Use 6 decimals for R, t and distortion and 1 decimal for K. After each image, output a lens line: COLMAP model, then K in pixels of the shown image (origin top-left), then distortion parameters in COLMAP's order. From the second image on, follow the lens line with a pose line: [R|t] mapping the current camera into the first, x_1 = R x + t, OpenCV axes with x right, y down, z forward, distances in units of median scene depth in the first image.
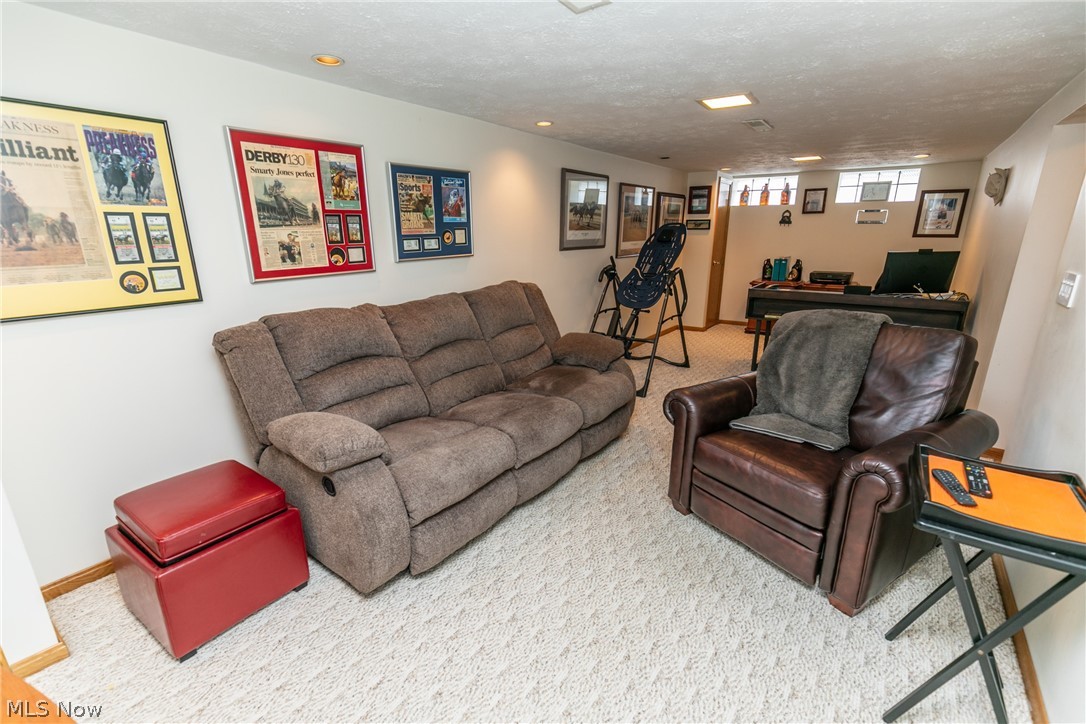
lens RADIAL K [[482.3, 0, 543.5], [0, 482.3, 362.1], [0, 0, 1]] dist [0.008139, -0.003081]
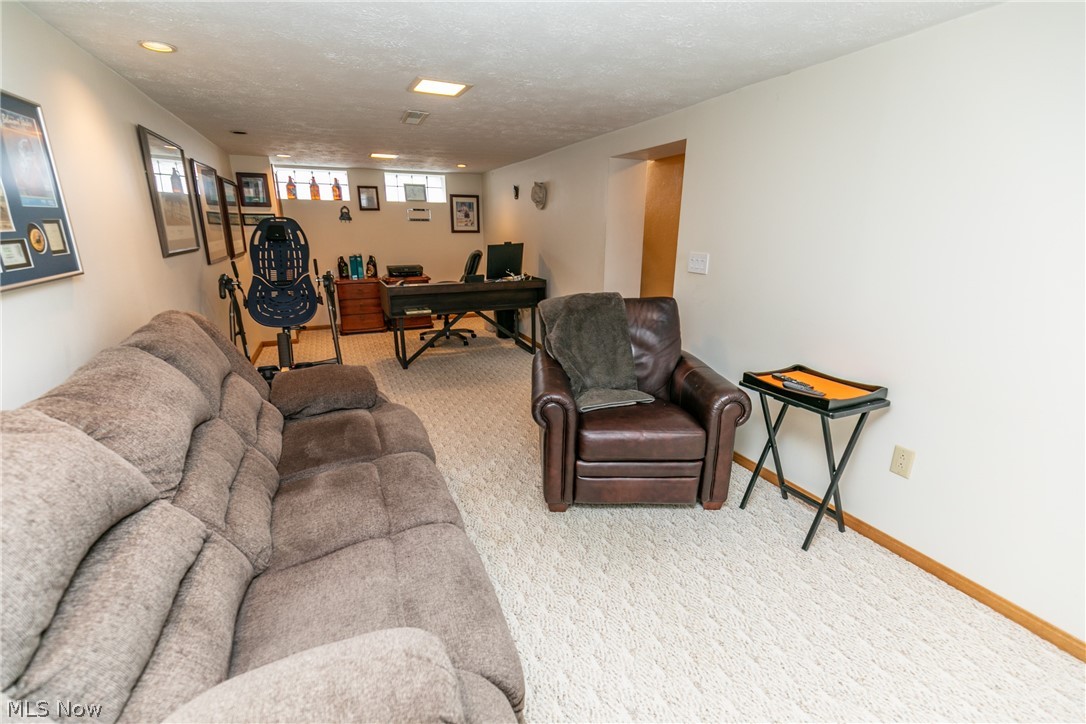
lens RADIAL K [[482.3, 0, 541.9], [0, 482.3, 368.1], [0, 0, 1]] dist [0.008139, -0.003081]
pose [[0.521640, -0.238300, 0.819210, -0.190020], [0.223639, 0.964817, 0.138251, -0.047225], [-0.823333, 0.111090, 0.556580, 0.176411]]
